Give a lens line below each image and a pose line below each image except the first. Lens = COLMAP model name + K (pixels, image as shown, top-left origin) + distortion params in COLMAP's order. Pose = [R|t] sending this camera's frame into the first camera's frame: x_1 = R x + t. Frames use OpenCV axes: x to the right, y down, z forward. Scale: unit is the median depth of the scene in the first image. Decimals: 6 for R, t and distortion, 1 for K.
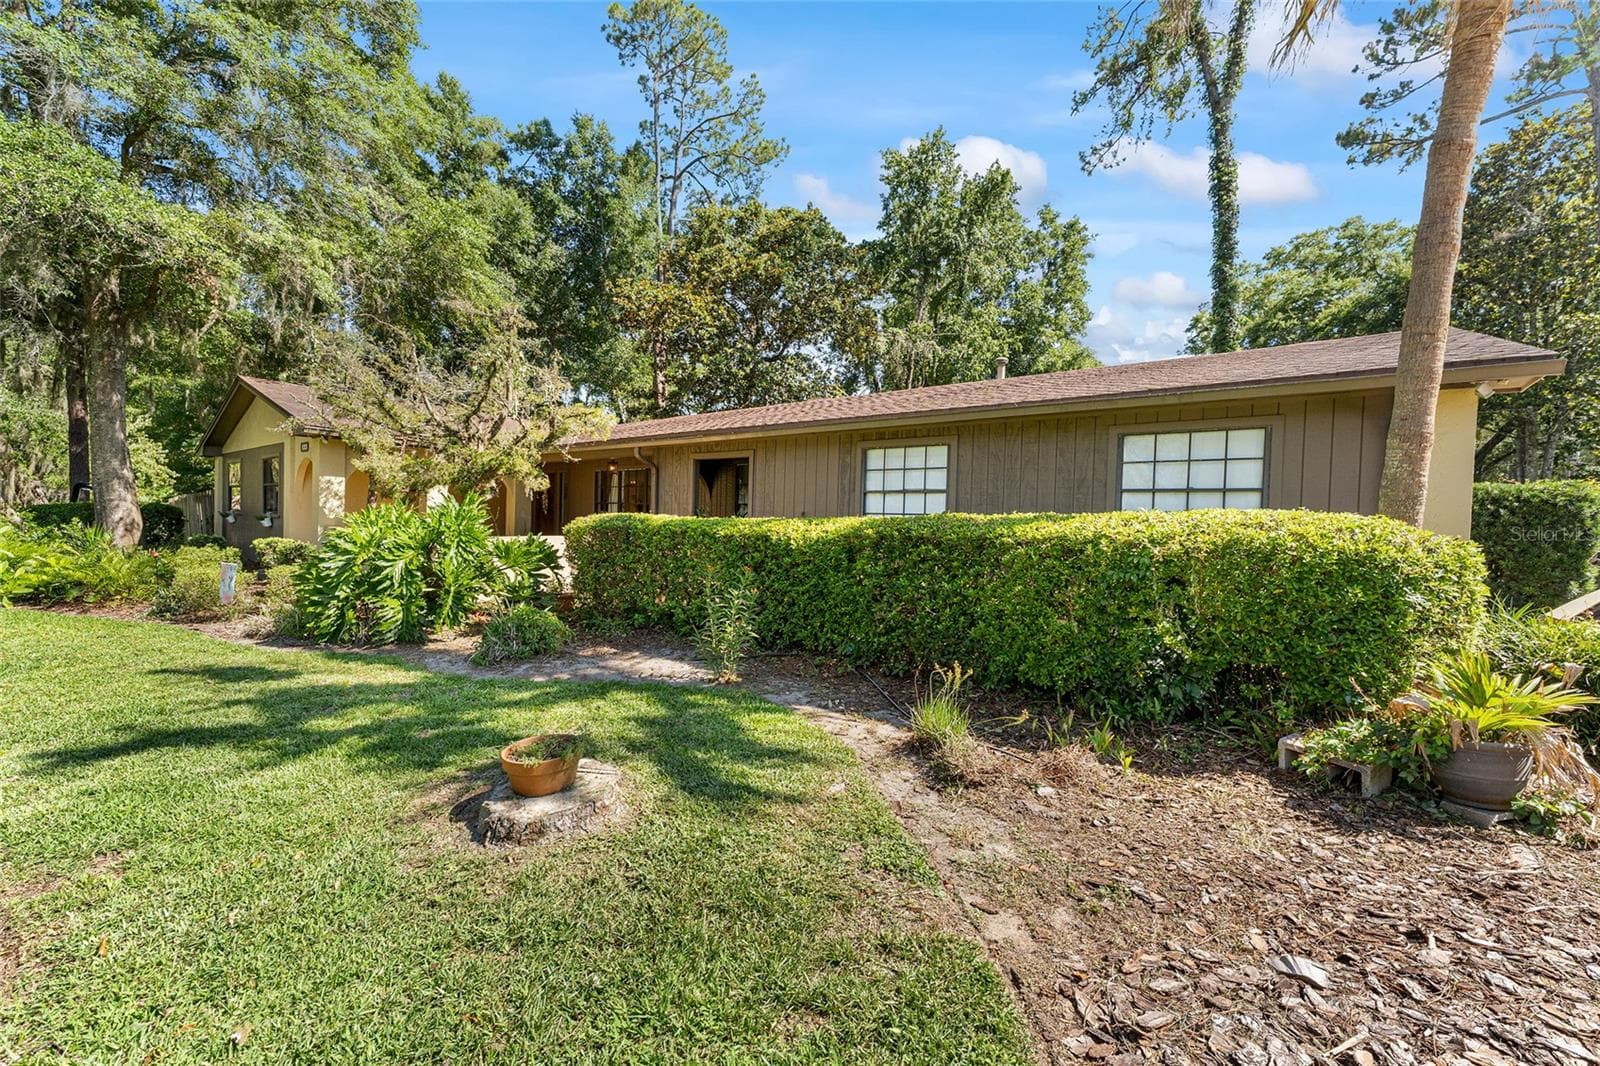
lens RADIAL K [[629.4, 0, 796.3], [0, 629.4, 522.1], [0, 0, 1]] dist [-0.008550, 0.000169]
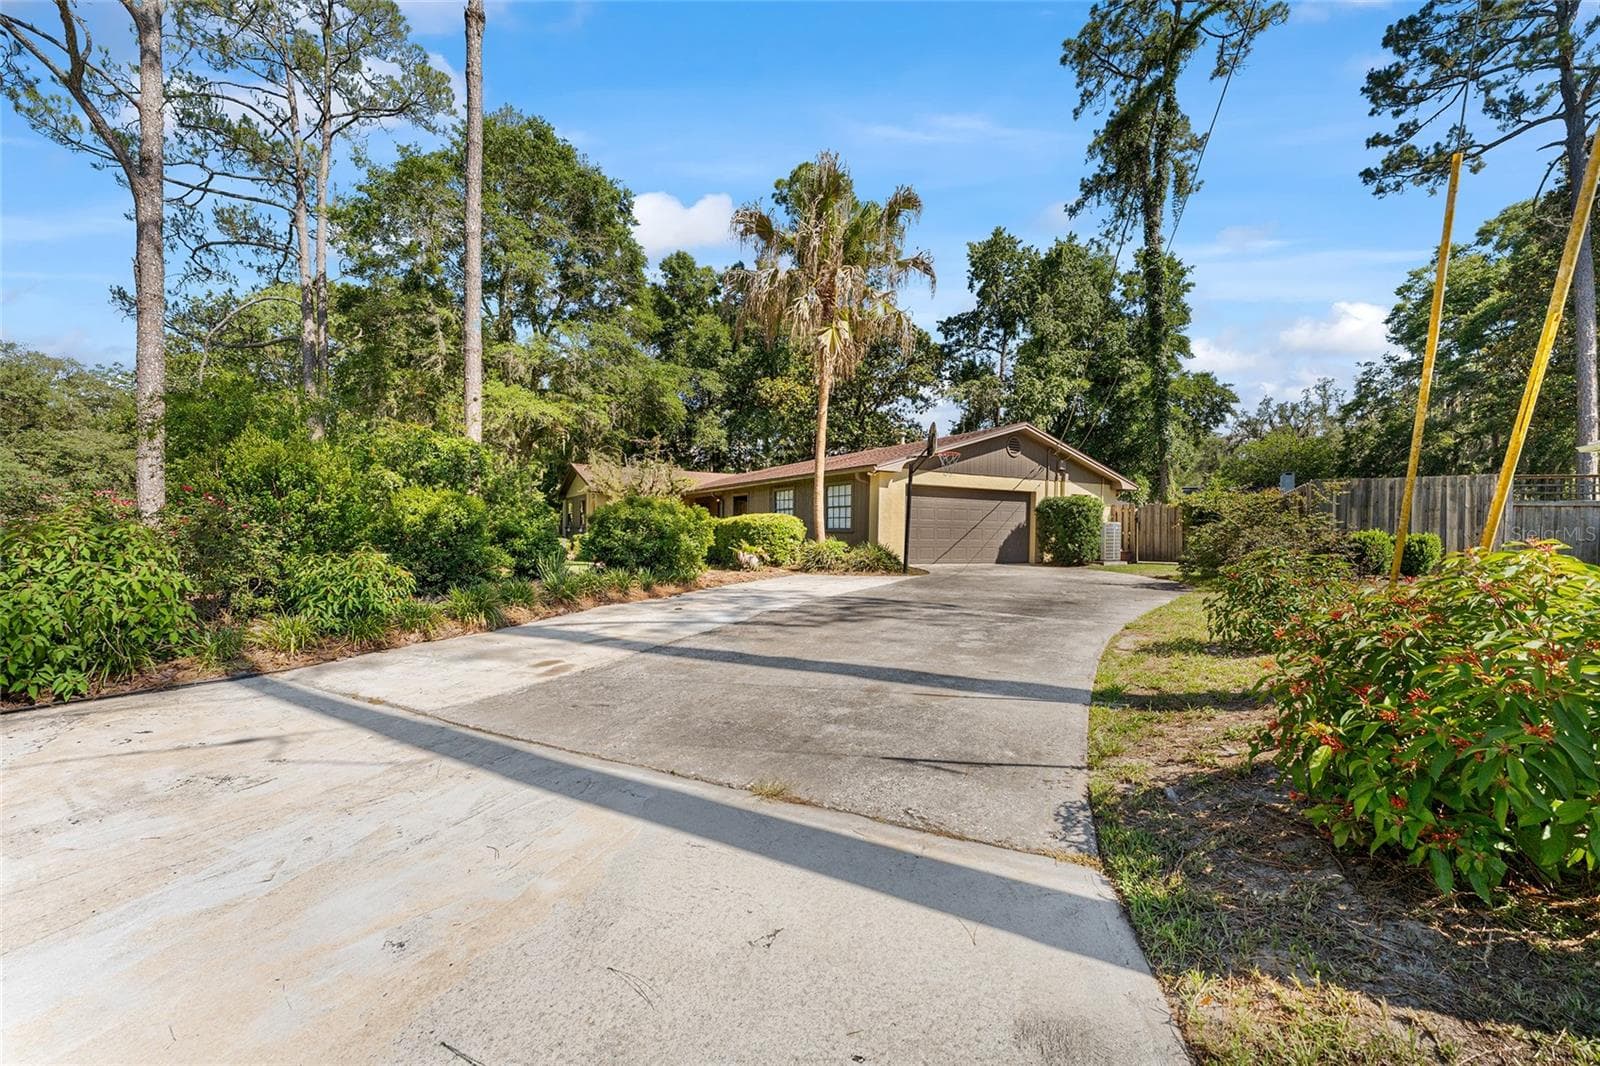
lens RADIAL K [[629.4, 0, 796.3], [0, 629.4, 522.1], [0, 0, 1]] dist [-0.008550, 0.000169]
pose [[0.920802, -0.006446, -0.389977, 0.497113], [-0.001161, 0.999814, -0.019267, 0.023115], [0.390029, 0.018194, 0.920623, -0.518667]]
